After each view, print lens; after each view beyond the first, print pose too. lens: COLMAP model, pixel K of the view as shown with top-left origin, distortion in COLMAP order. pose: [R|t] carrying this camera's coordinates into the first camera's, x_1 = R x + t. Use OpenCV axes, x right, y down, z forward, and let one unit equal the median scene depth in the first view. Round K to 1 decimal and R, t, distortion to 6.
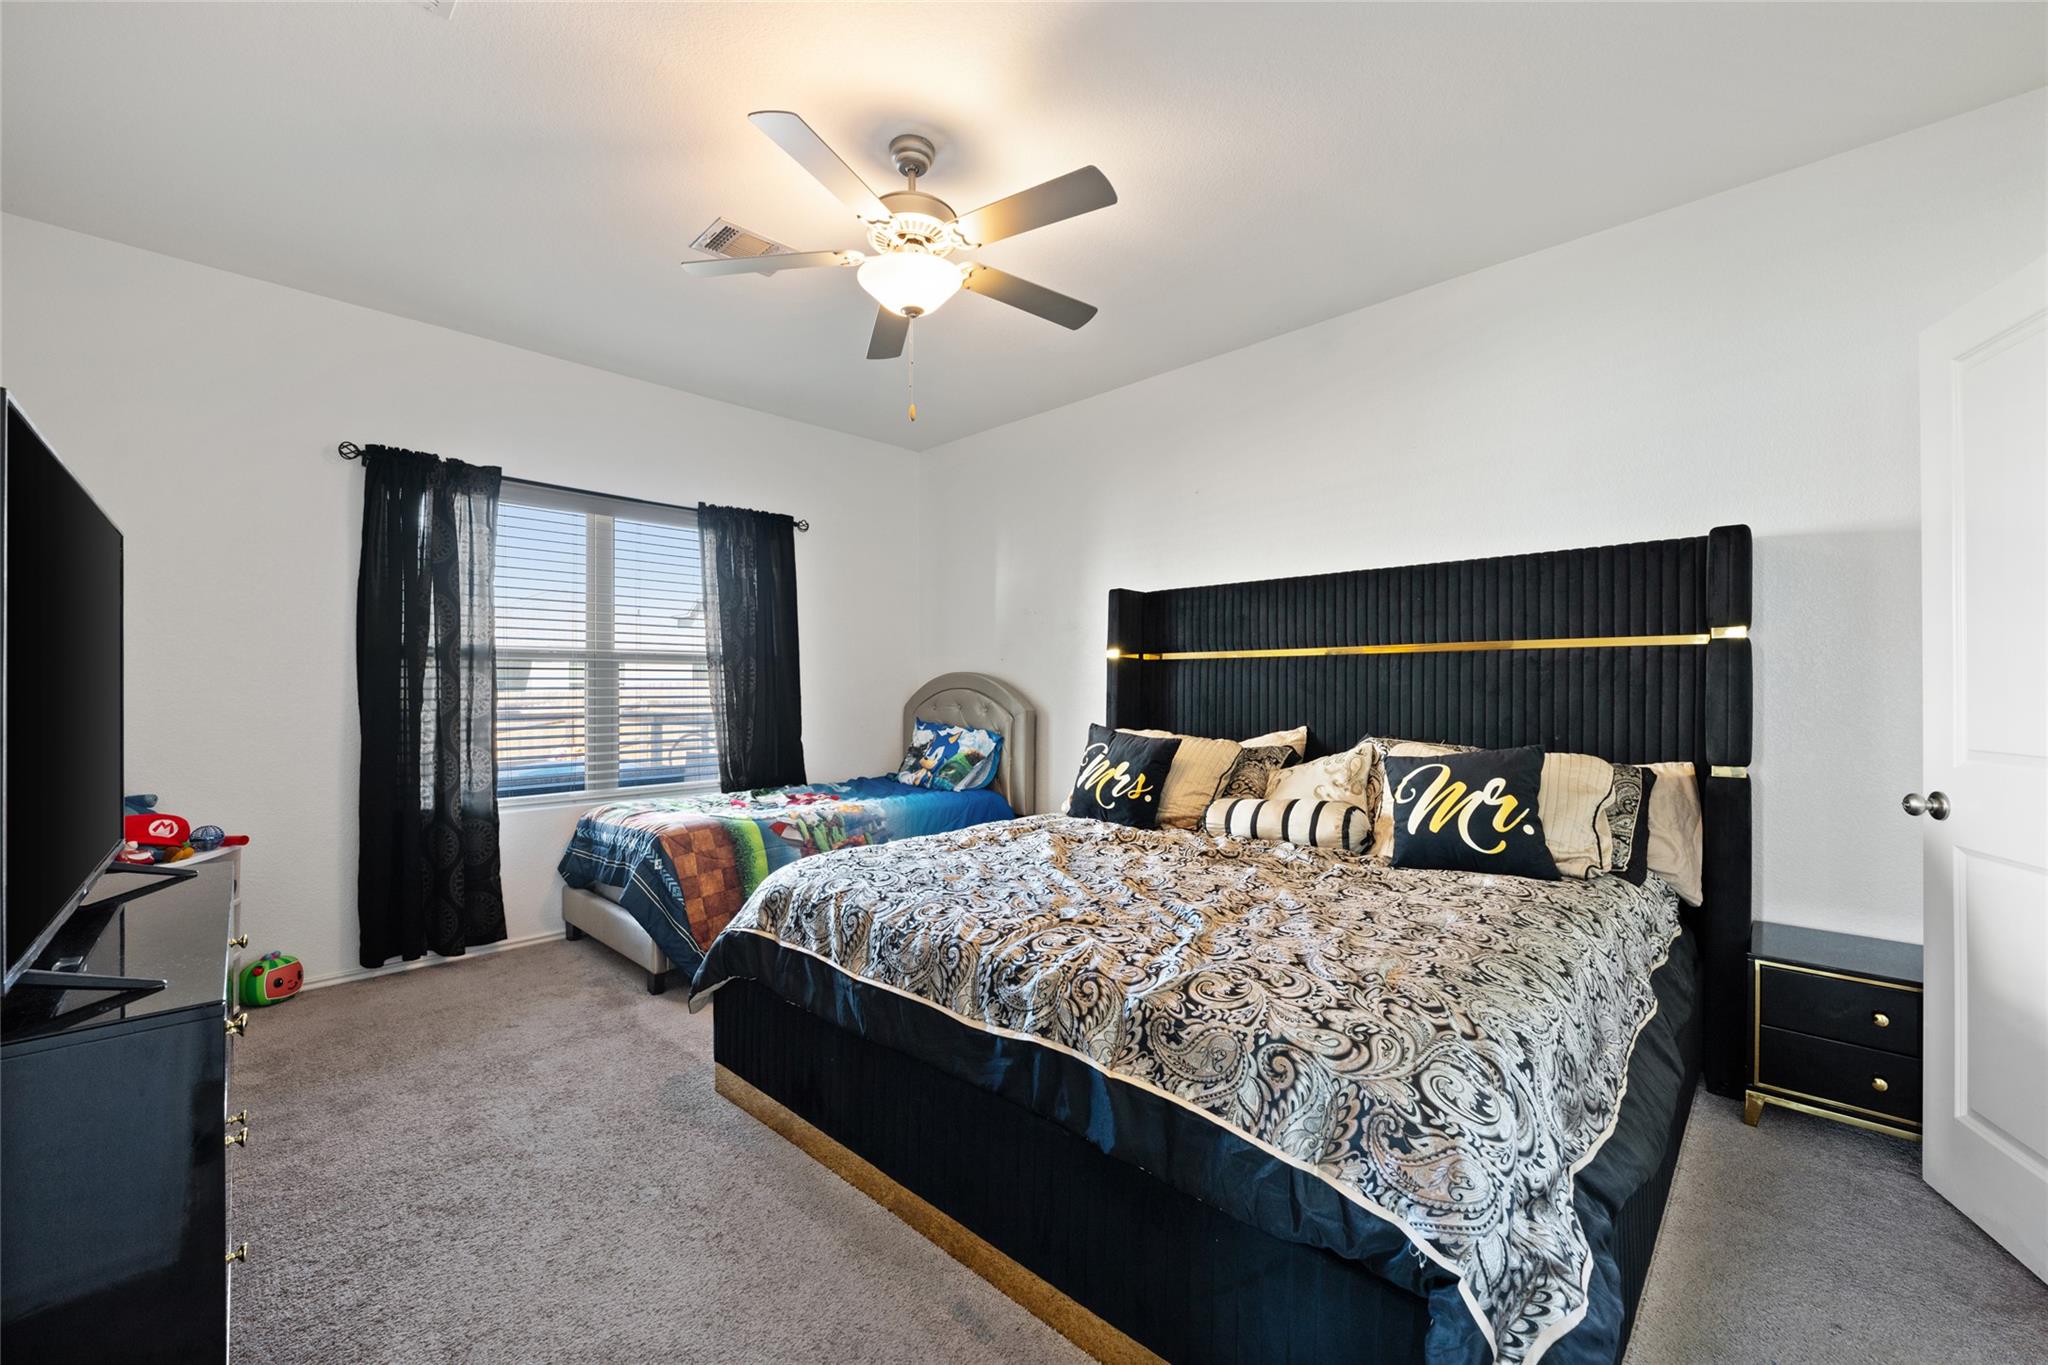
lens RADIAL K [[804.2, 0, 1026.4], [0, 804.2, 683.5], [0, 0, 1]] dist [-0.002649, 0.000234]
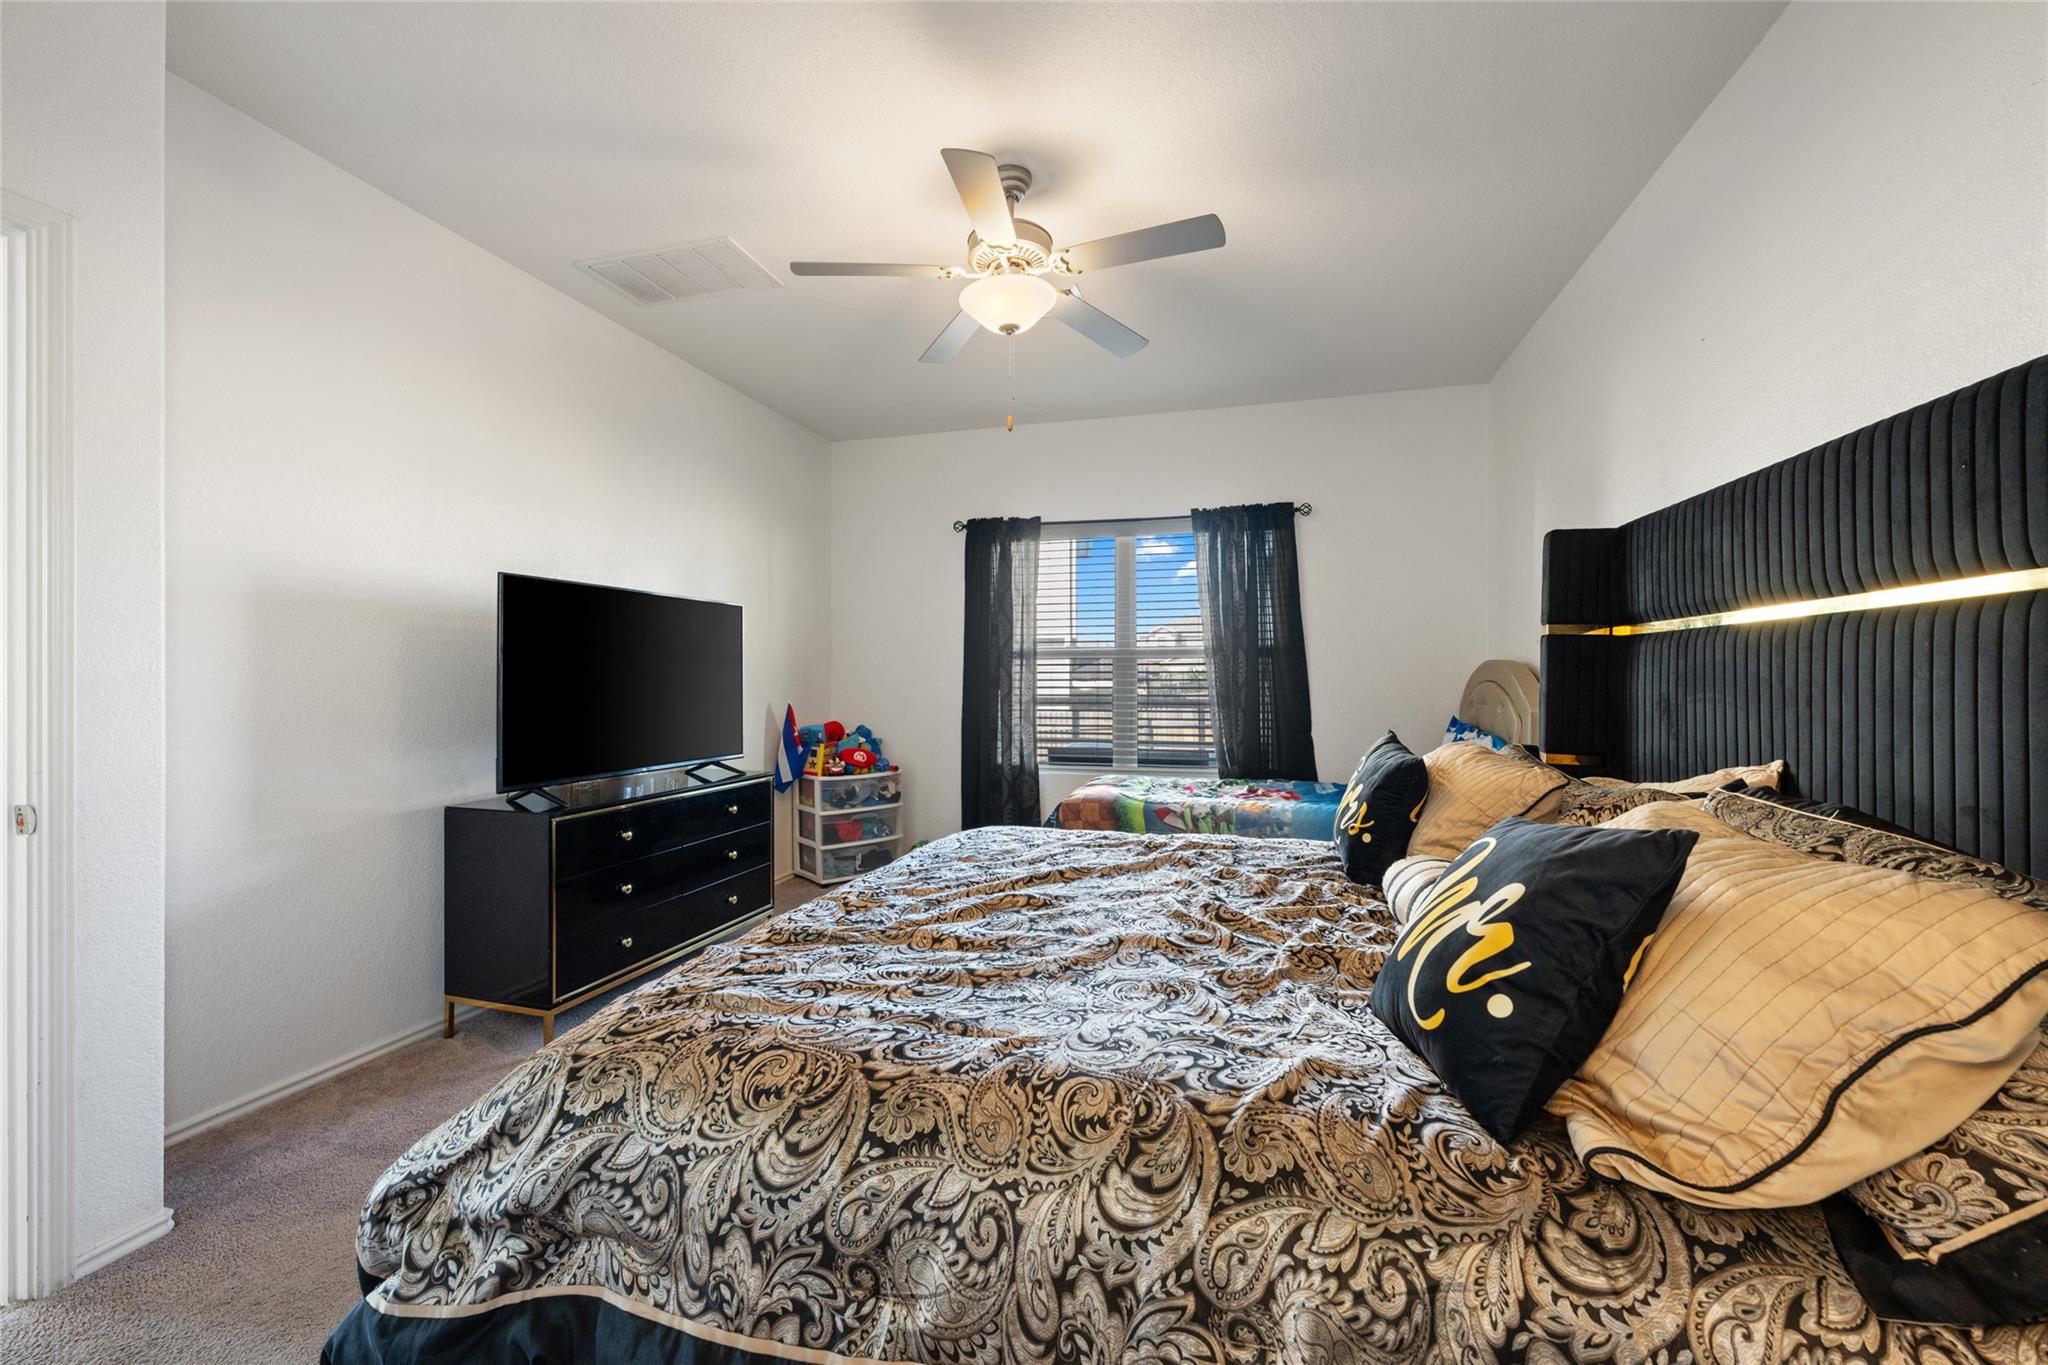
lens RADIAL K [[804.2, 0, 1015.8], [0, 804.2, 675.4], [0, 0, 1]] dist [-0.002649, 0.000234]
pose [[0.480063, -0.001559, -0.877233, 0.514526], [0.002811, 0.999996, -0.000239, -0.000903], [0.877230, -0.002351, 0.480065, 0.320259]]
